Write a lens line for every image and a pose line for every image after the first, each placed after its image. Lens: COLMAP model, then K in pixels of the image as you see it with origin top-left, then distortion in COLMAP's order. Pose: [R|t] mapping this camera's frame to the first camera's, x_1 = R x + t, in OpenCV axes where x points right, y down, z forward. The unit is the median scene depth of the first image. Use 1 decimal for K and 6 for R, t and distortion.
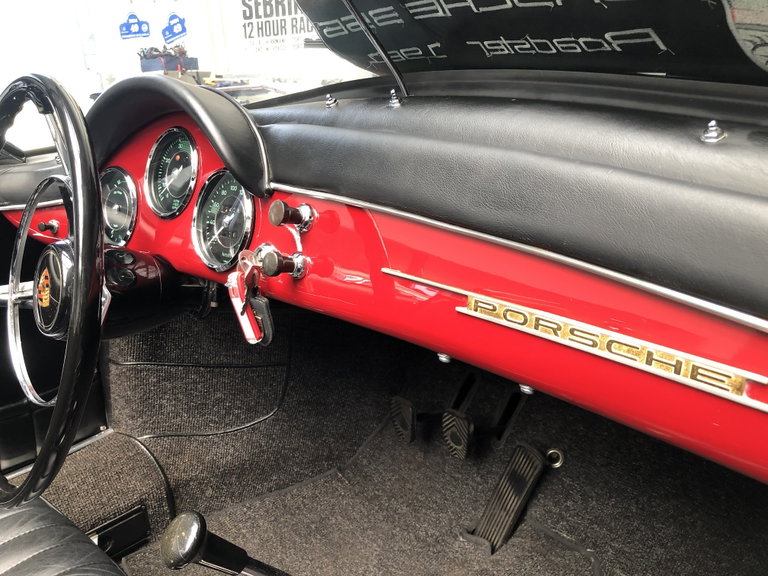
lens RADIAL K [[626.4, 0, 384.0], [0, 626.4, 288.0], [0, 0, 1]] dist [0.010750, -0.057155]
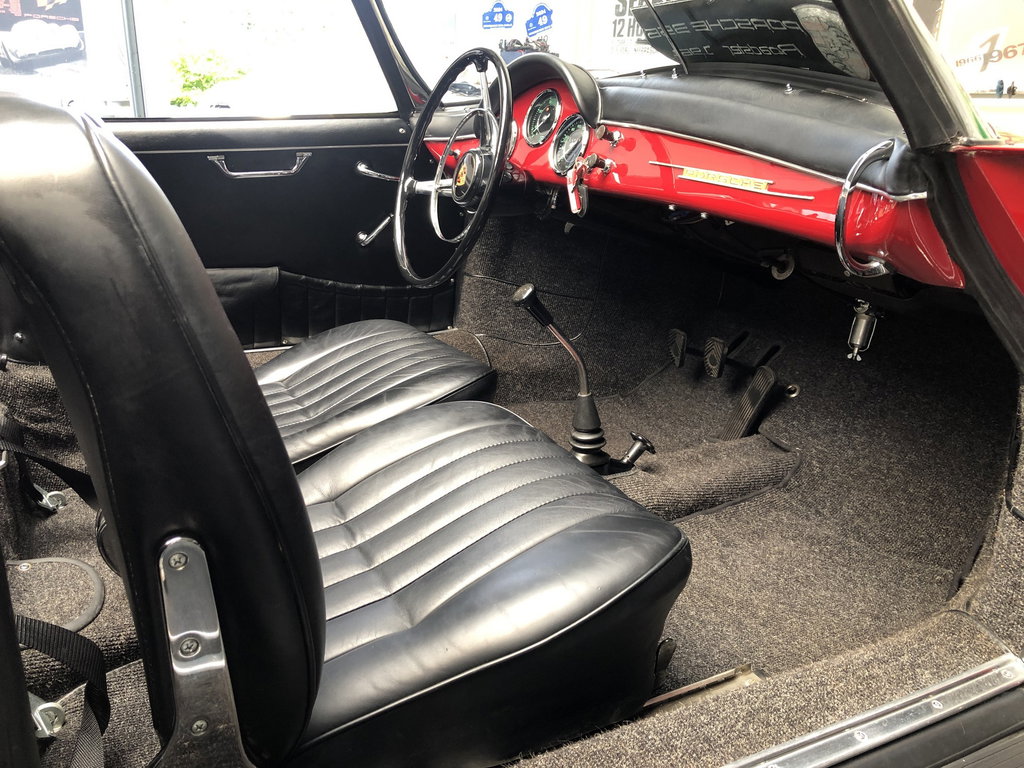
lens RADIAL K [[811.9, 0, 512.0], [0, 811.9, 384.0], [0, 0, 1]] dist [0.070907, -0.314480]
pose [[0.947054, 0.171363, -0.271522, 0.268515], [-0.165133, 0.985207, 0.045808, 0.405415], [0.275355, 0.001454, 0.961341, -1.021874]]
